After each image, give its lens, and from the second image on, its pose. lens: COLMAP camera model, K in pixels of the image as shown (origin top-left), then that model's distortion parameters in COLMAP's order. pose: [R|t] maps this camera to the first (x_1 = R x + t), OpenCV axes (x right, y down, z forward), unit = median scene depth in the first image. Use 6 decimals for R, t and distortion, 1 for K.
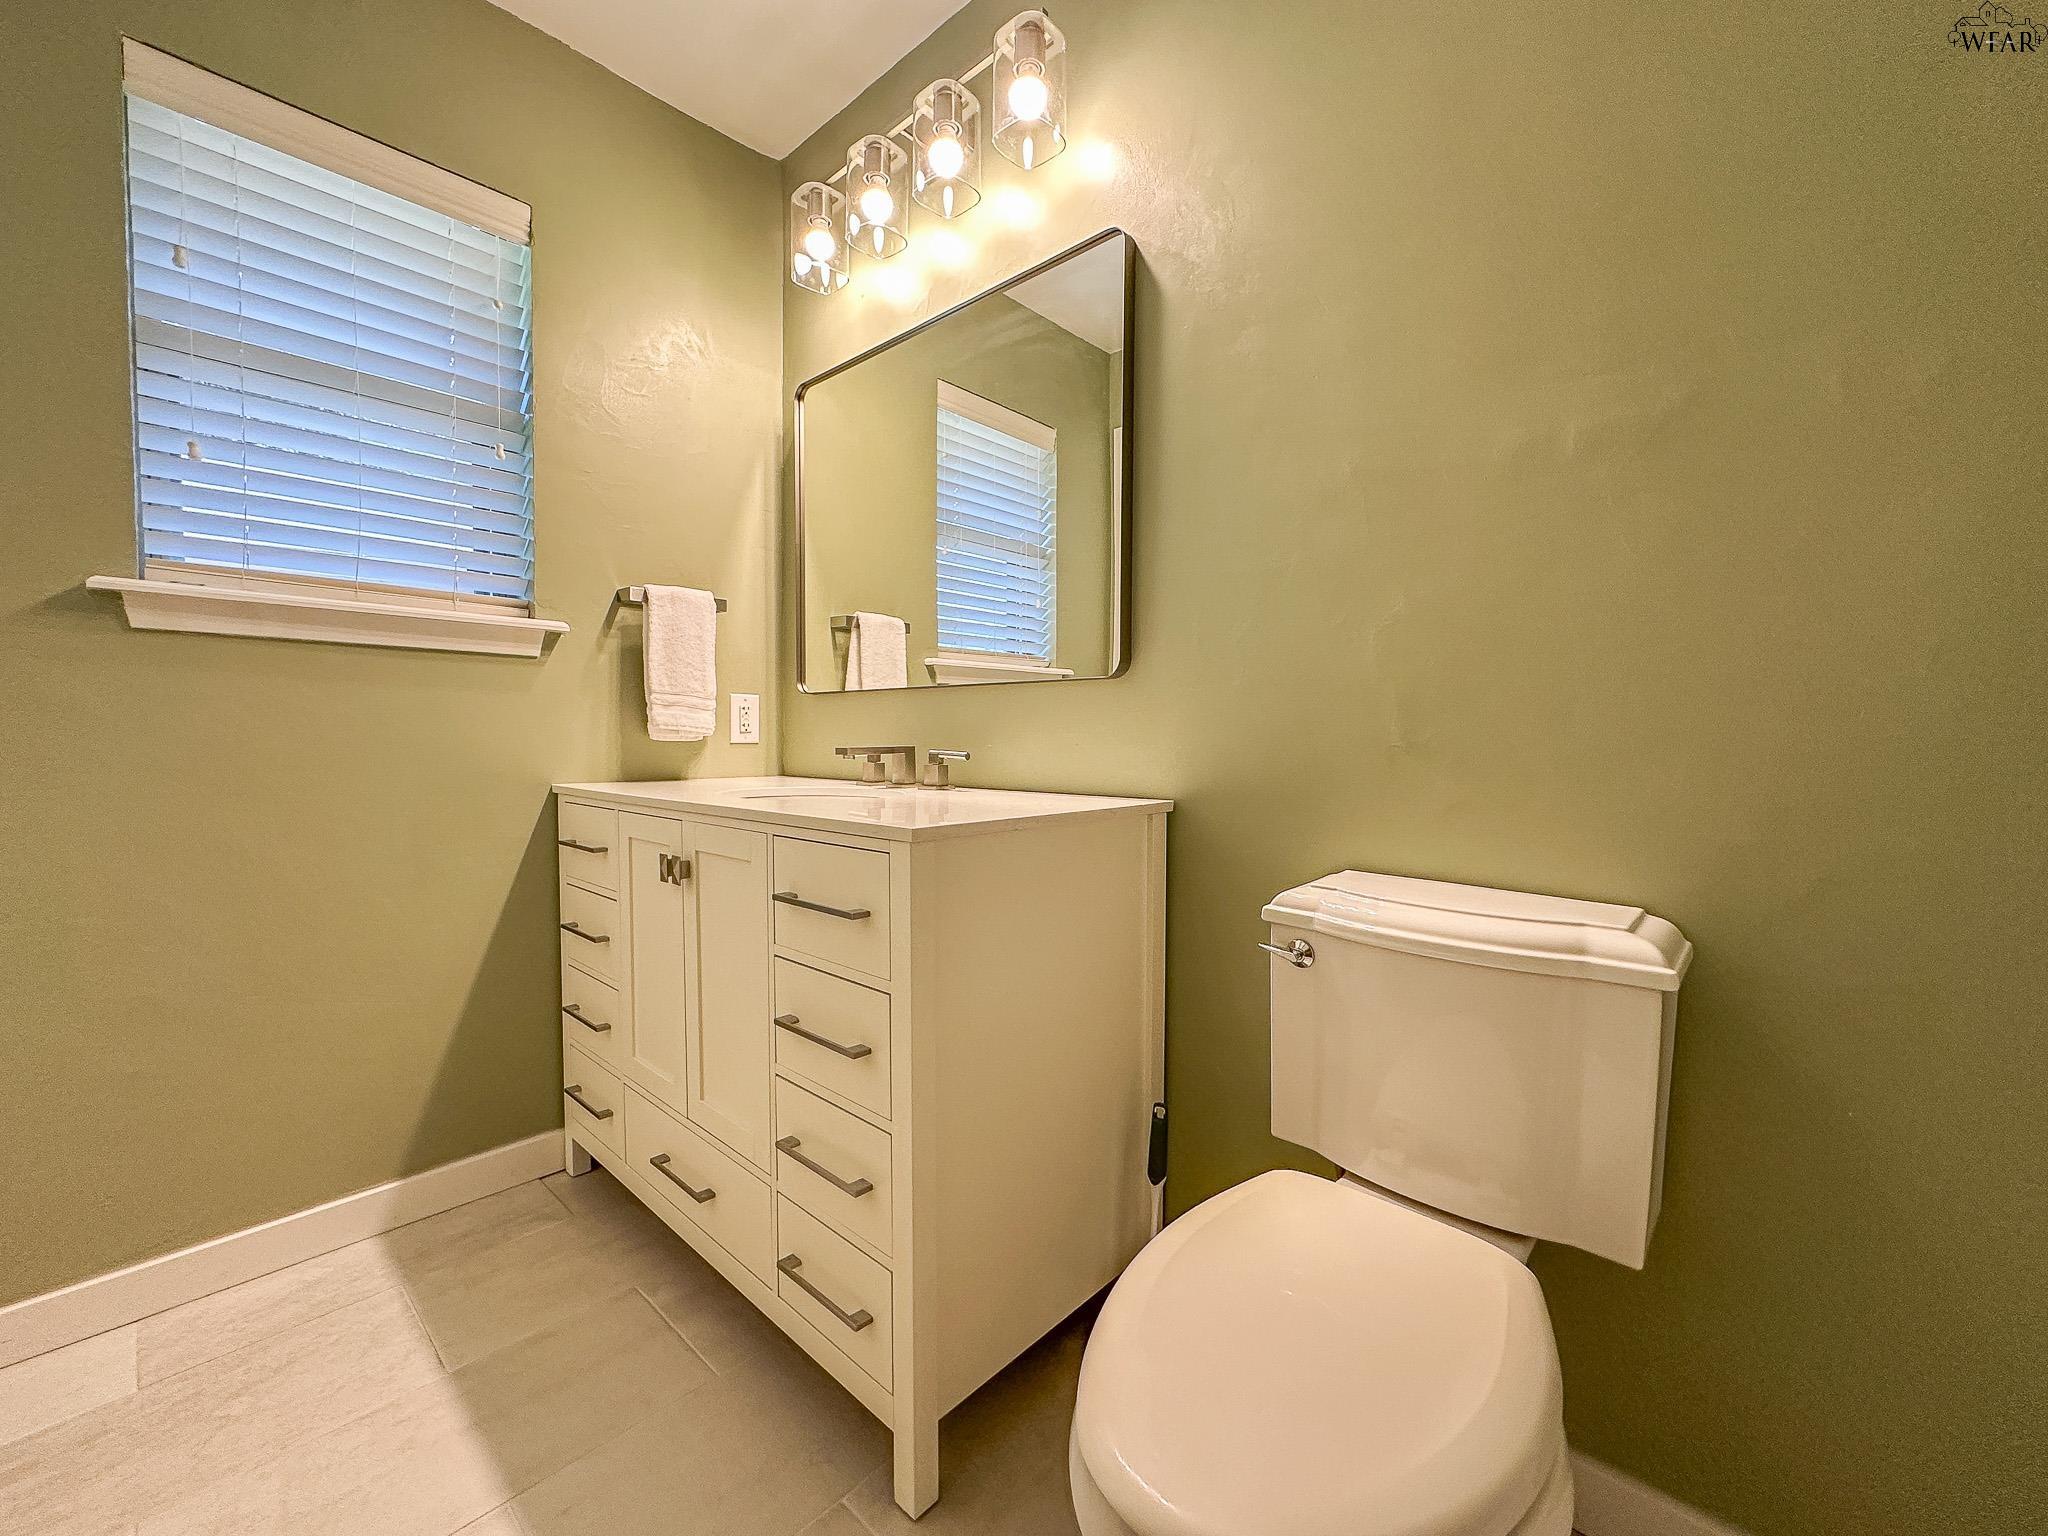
lens RADIAL K [[819.9, 0, 1035.3], [0, 819.9, 782.6], [0, 0, 1]] dist [-0.007055, 0.001706]
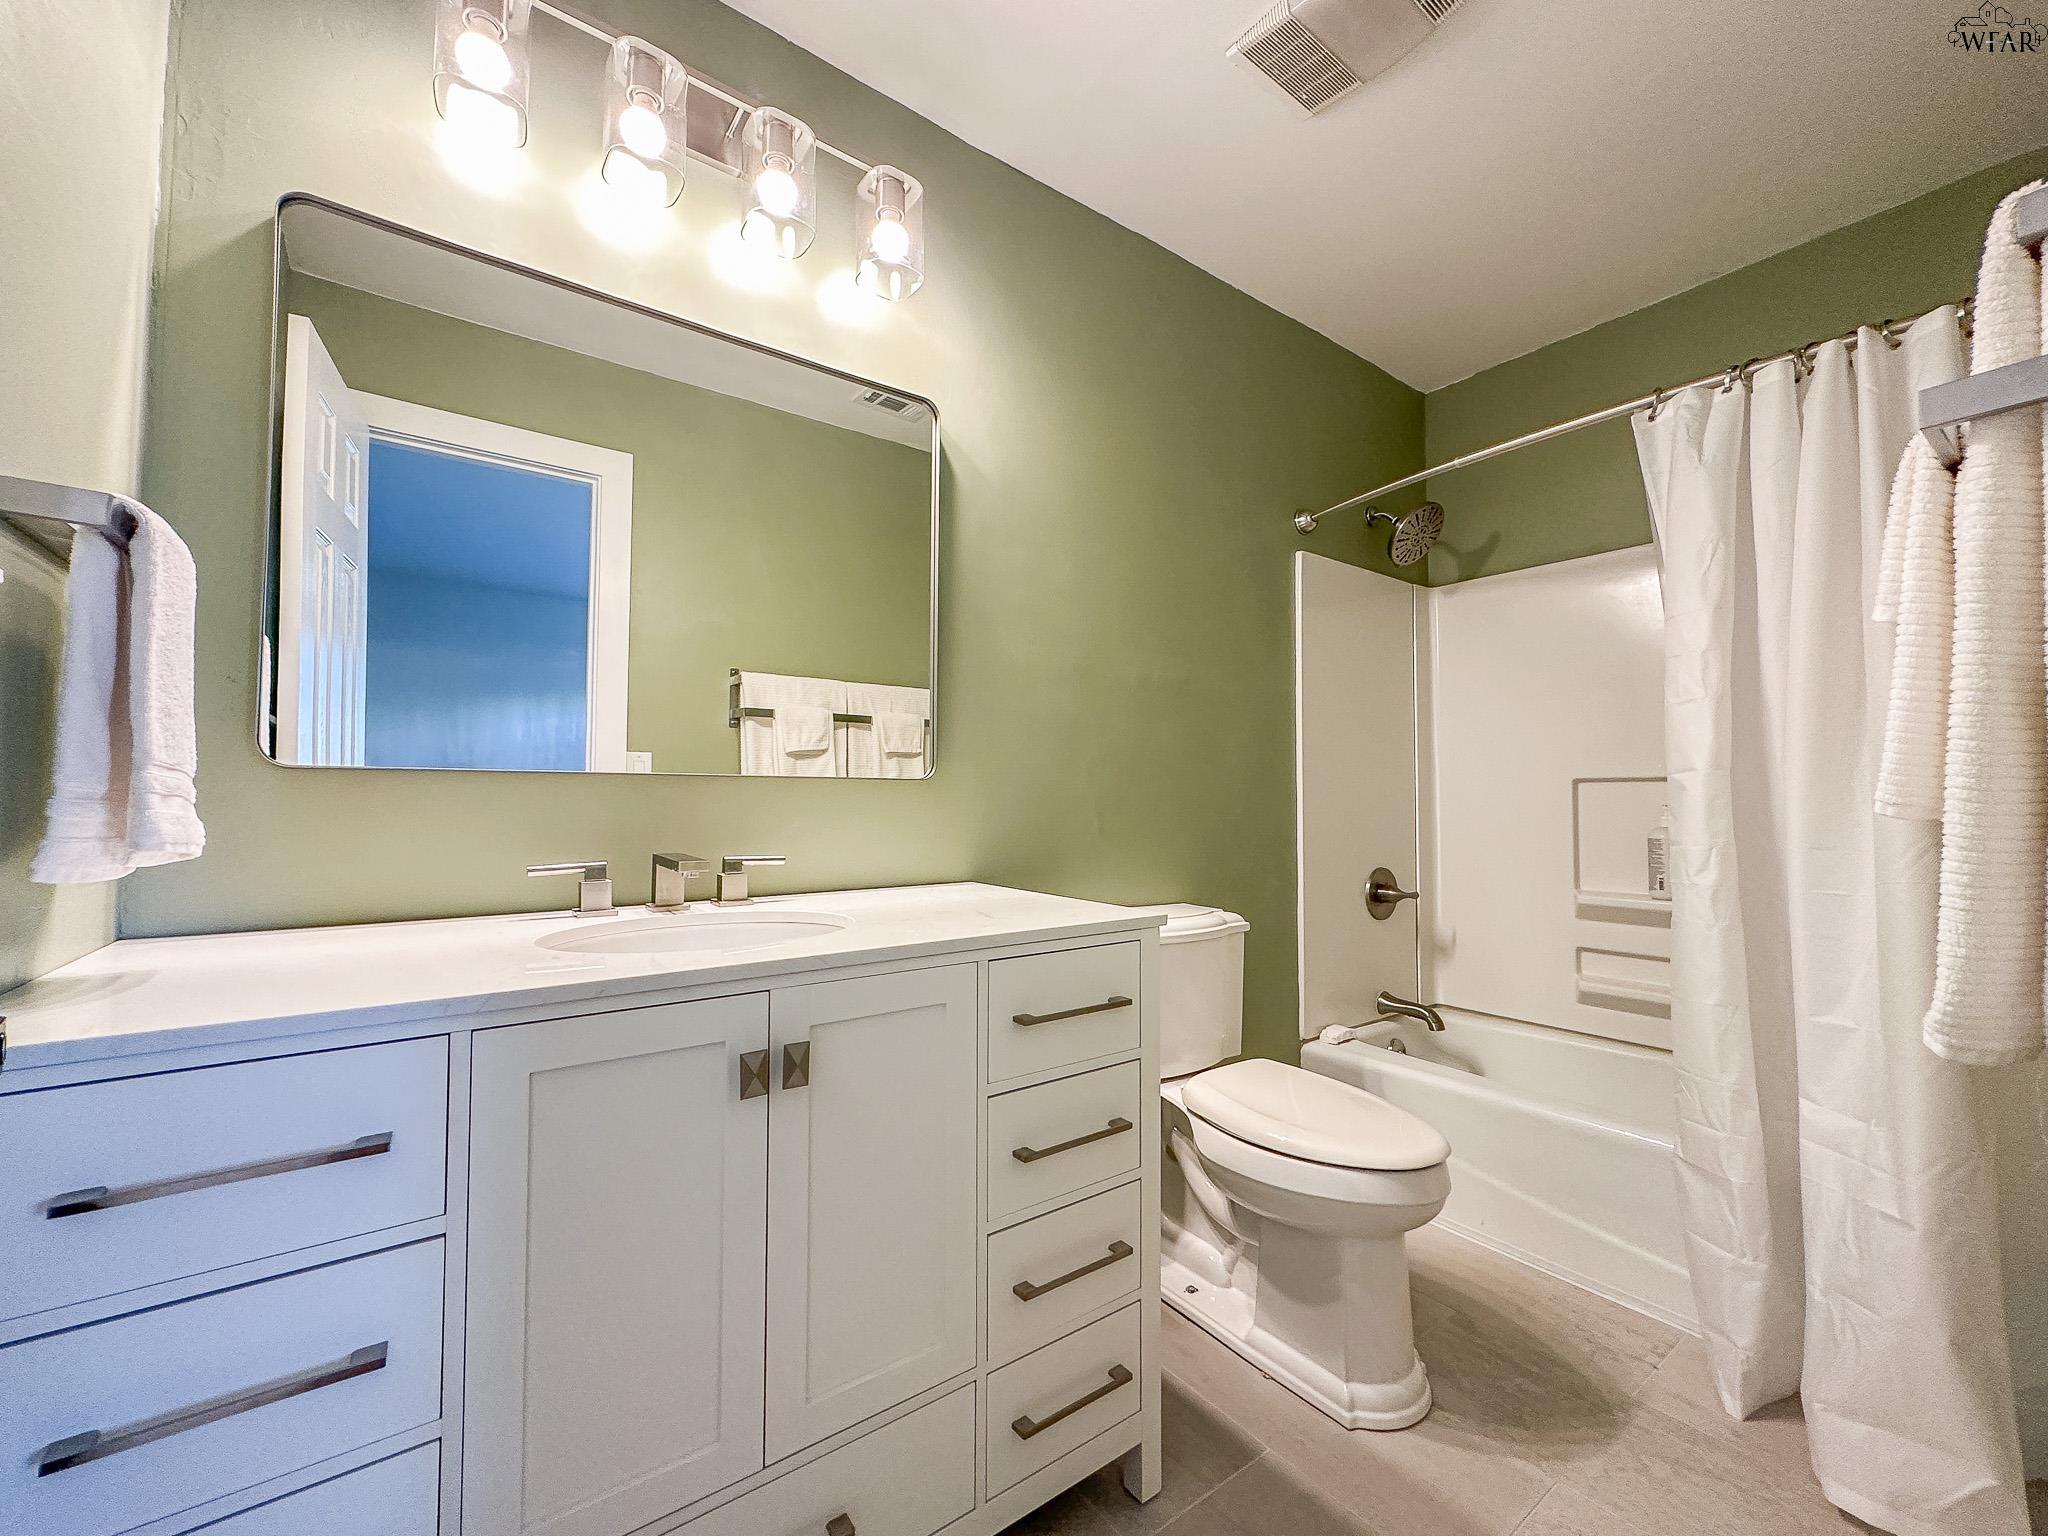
lens RADIAL K [[819.9, 0, 1029.9], [0, 819.9, 781.0], [0, 0, 1]] dist [-0.007055, 0.001706]
pose [[0.197060, 0.021797, 0.980149, -0.750802], [0.052584, 0.998079, -0.032768, -0.063825], [-0.978980, 0.057997, 0.195535, 0.480013]]
